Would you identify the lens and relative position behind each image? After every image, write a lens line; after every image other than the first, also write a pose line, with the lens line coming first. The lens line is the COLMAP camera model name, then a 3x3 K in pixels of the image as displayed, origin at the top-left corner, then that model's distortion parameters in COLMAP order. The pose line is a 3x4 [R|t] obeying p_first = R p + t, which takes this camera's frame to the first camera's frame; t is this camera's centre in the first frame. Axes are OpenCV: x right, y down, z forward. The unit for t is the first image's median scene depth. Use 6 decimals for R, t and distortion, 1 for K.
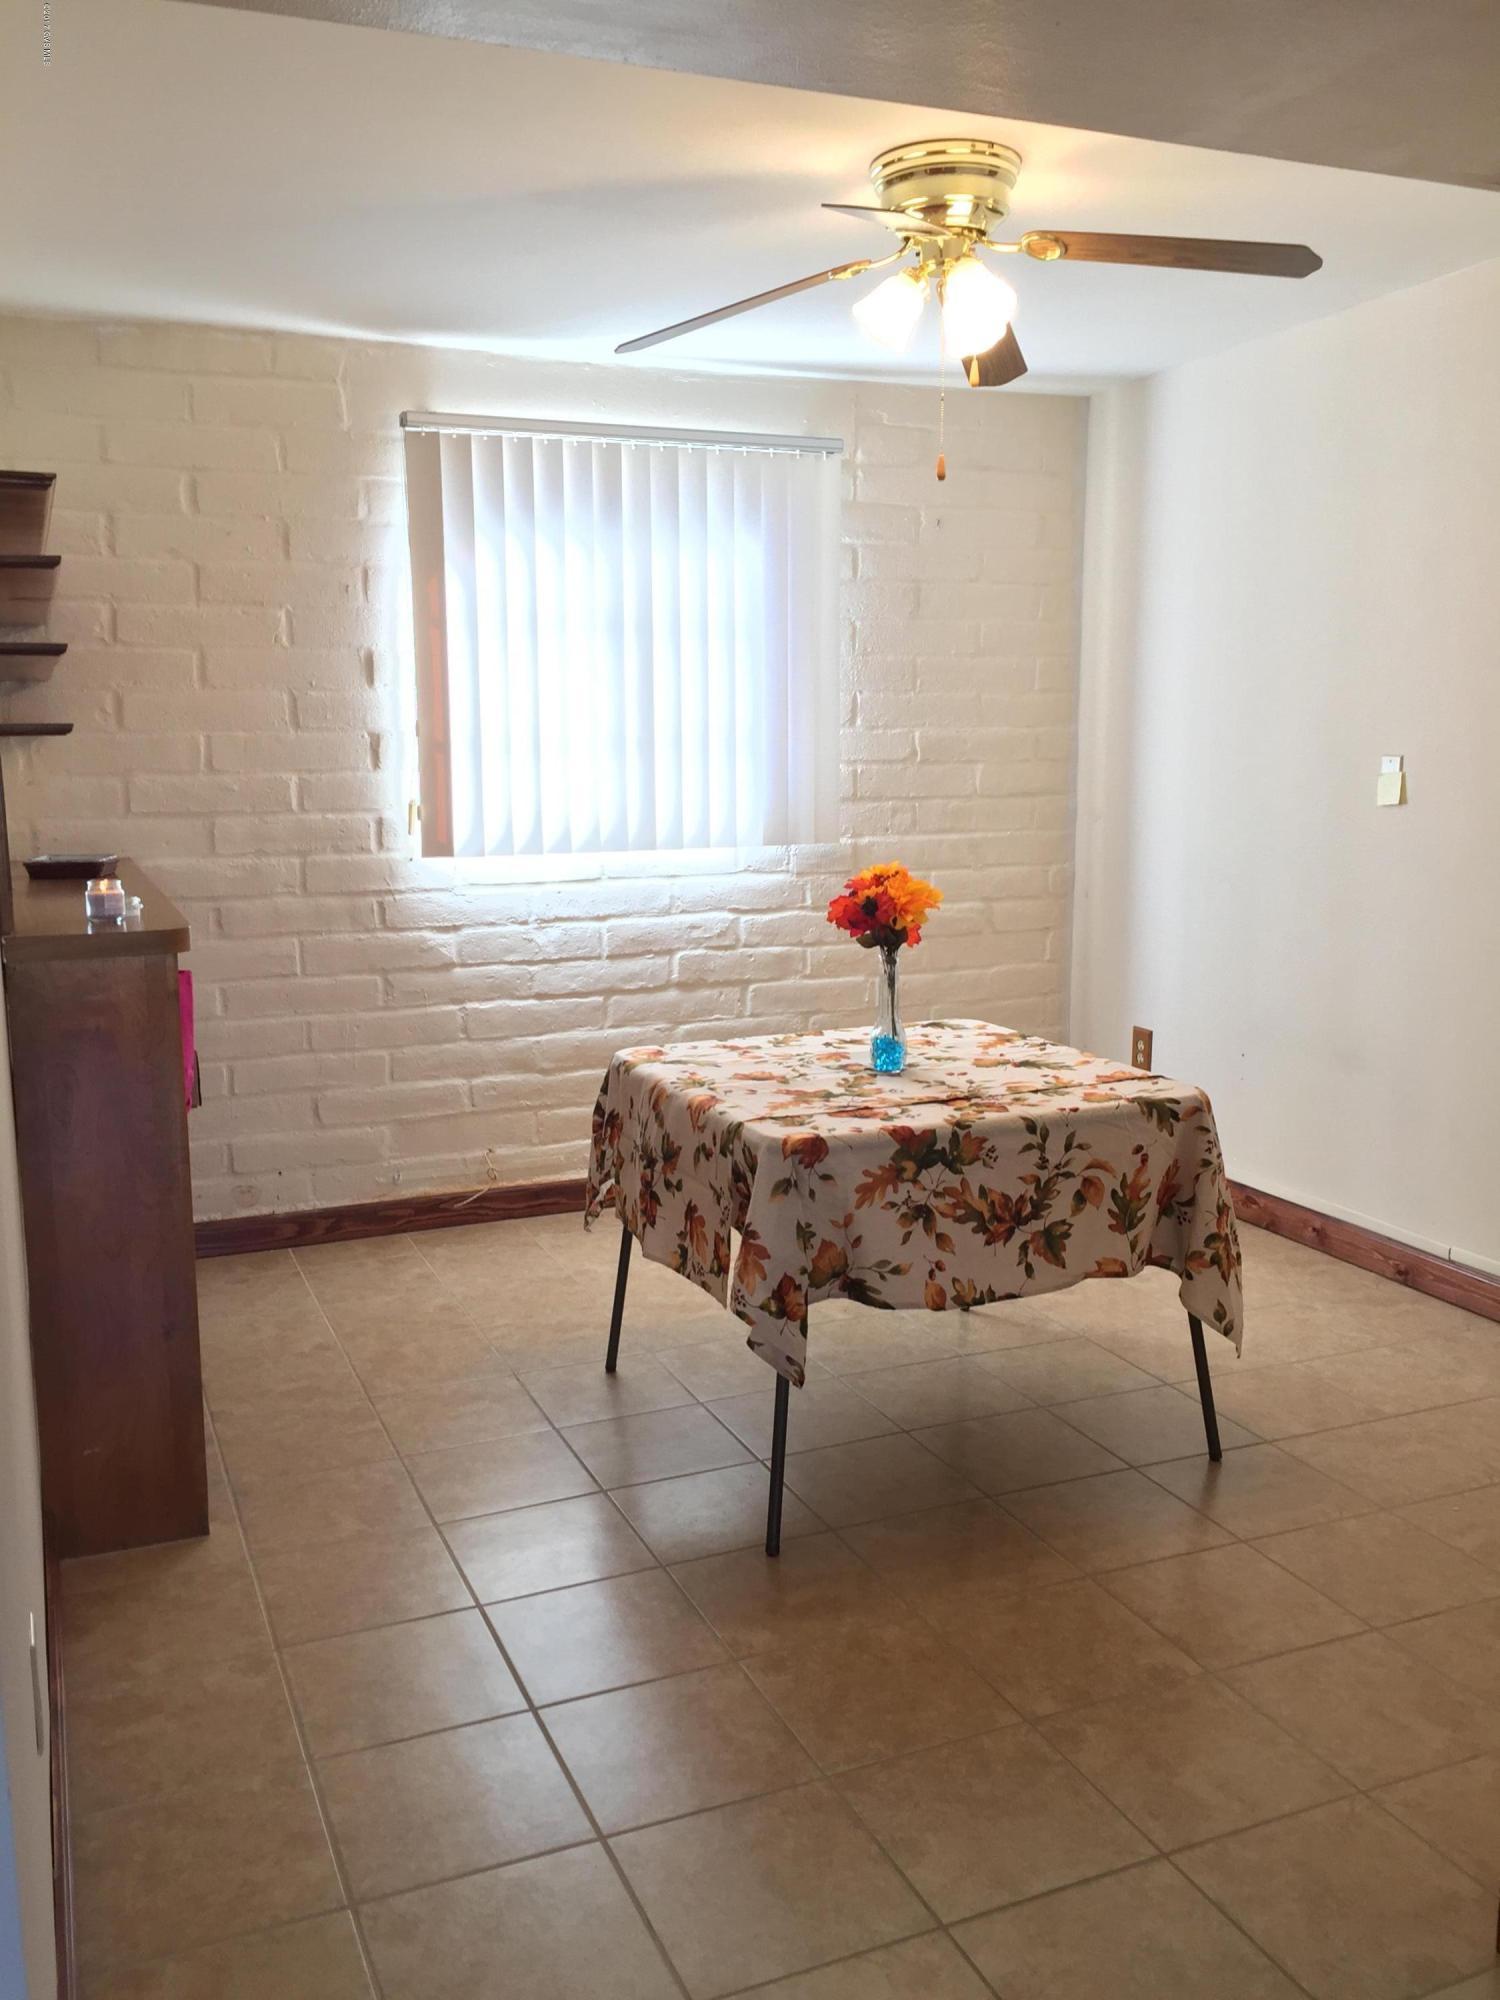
lens RADIAL K [[1710.1, 0, 750.0], [0, 1710.1, 1000.0], [0, 0, 1]] dist [0.081182, -0.118479]
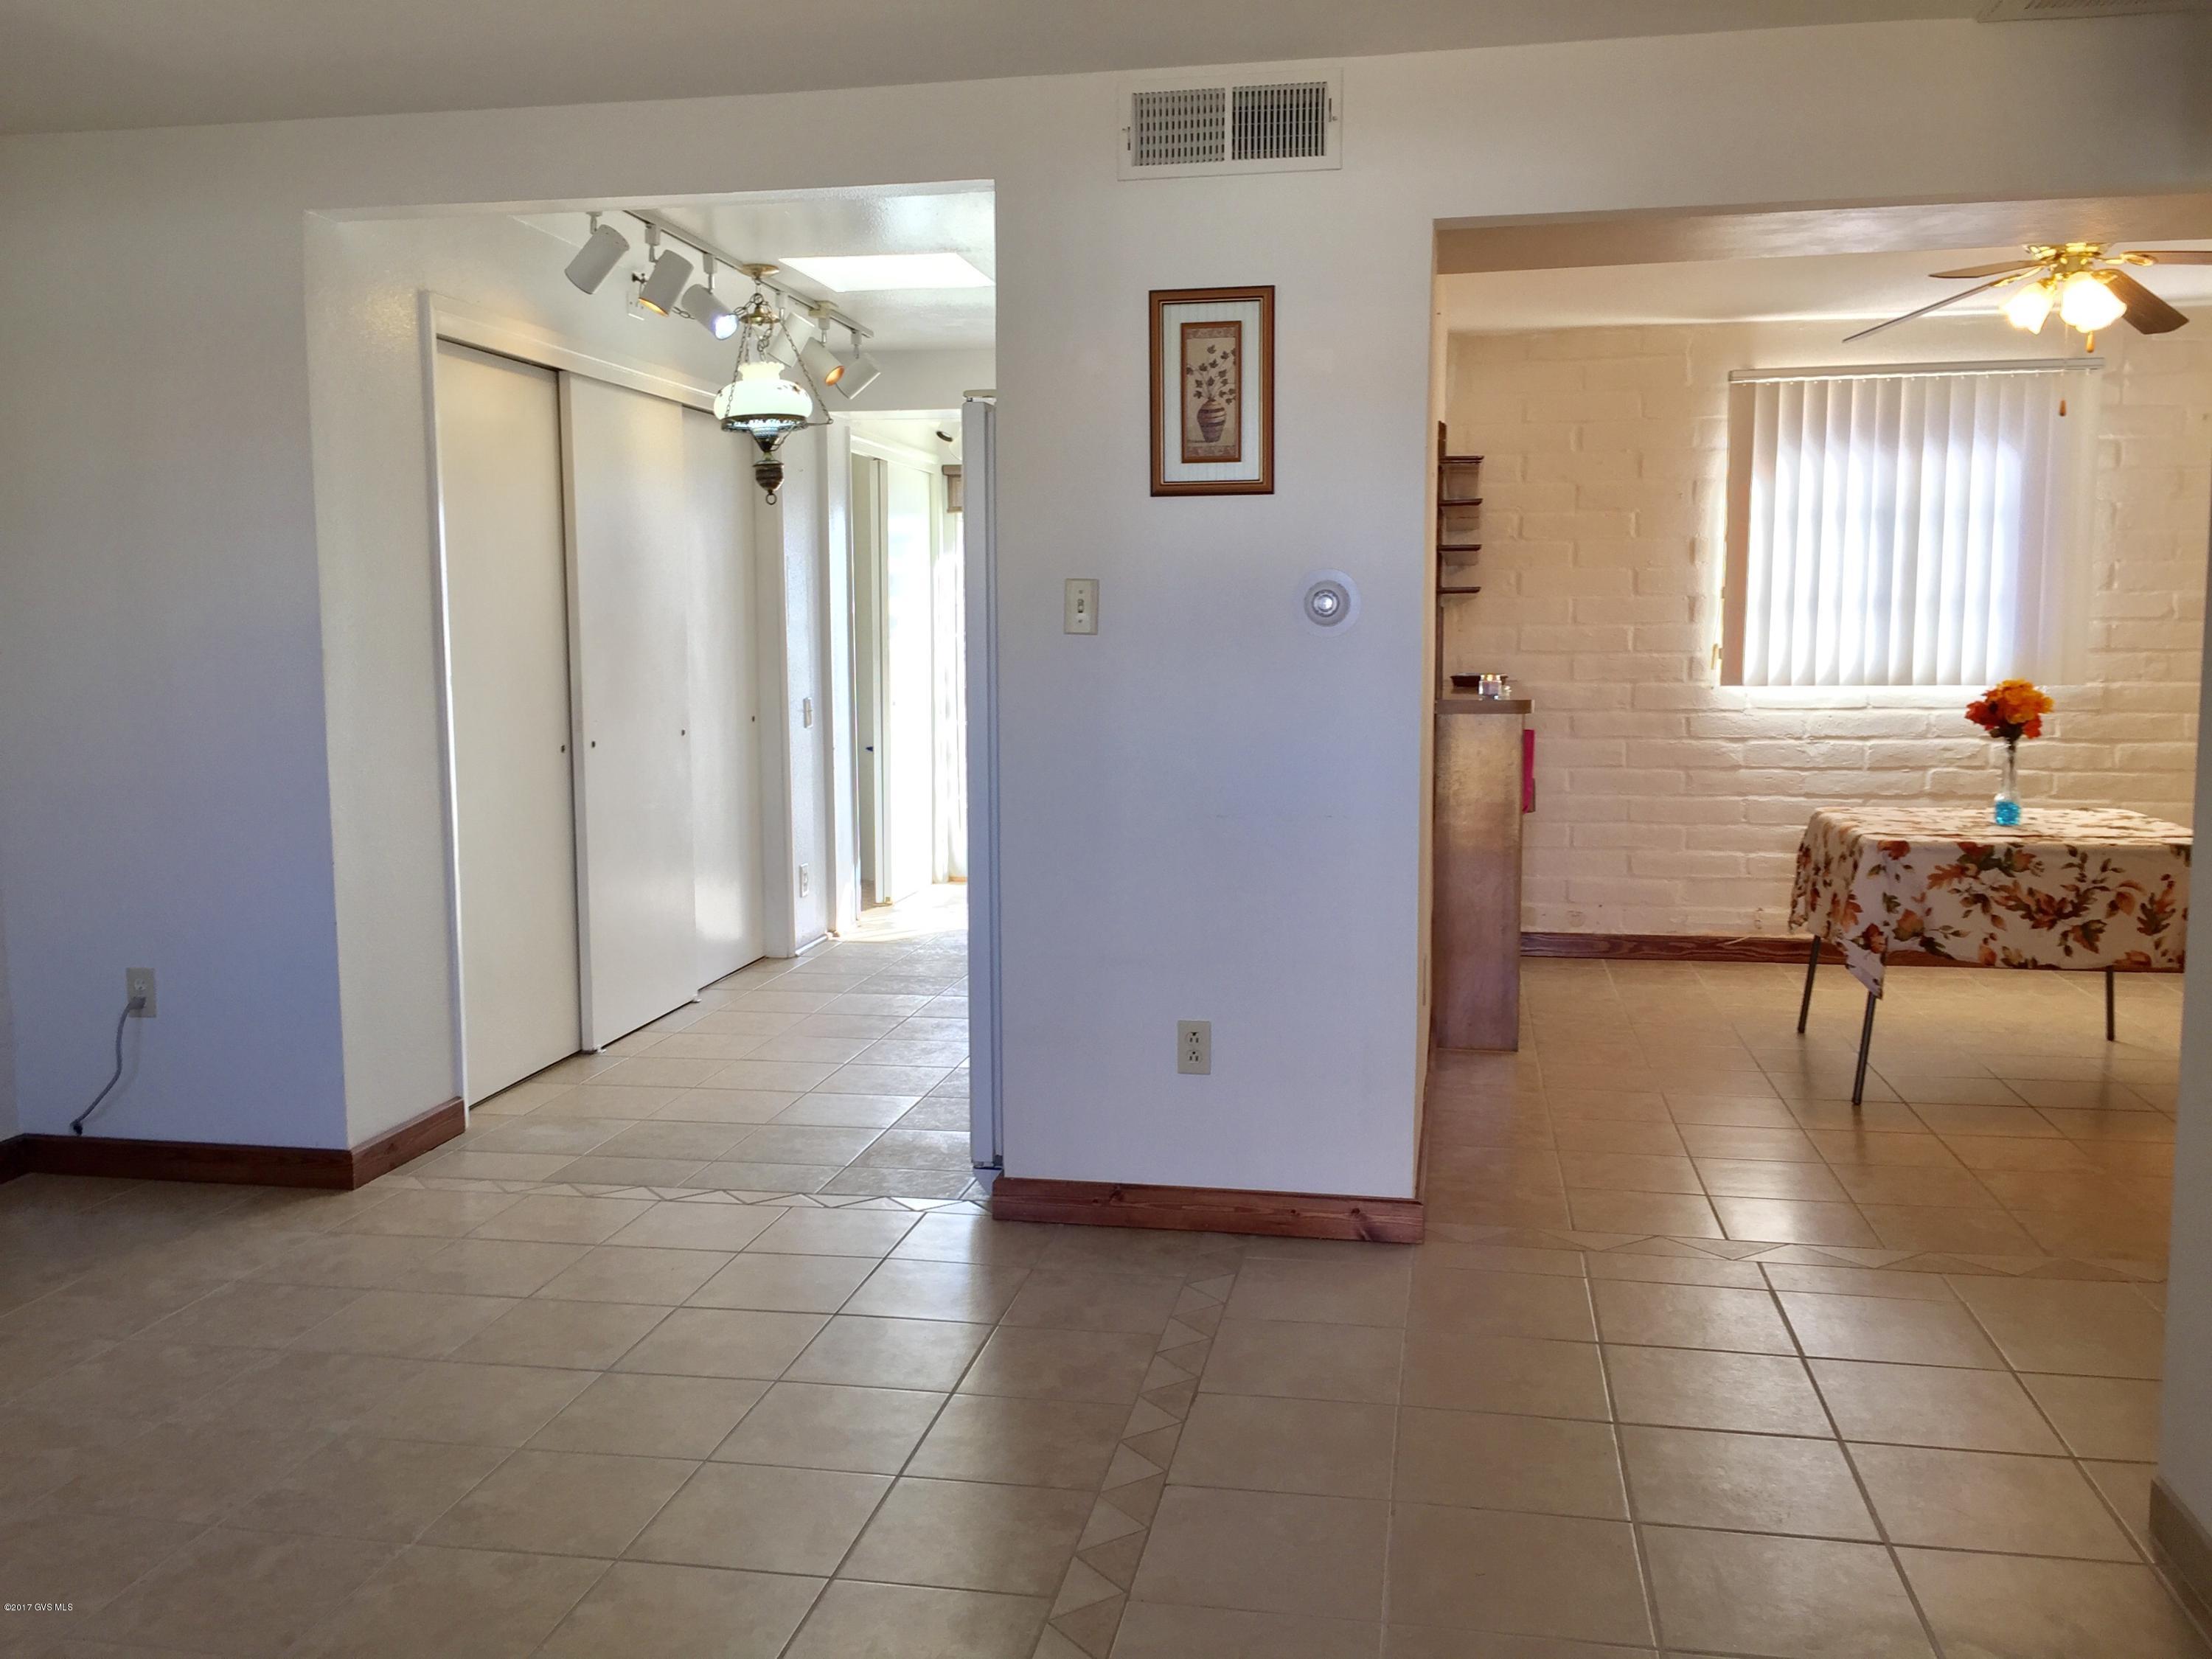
lens RADIAL K [[1891.3, 0, 1106.0], [0, 1891.3, 829.5], [0, 0, 1]] dist [0.081182, -0.118479]
pose [[0.835975, 0.063118, -0.545126, 0.262485], [-0.086789, 0.996068, -0.017765, 0.112258], [0.541861, 0.062162, 0.838166, -0.598238]]
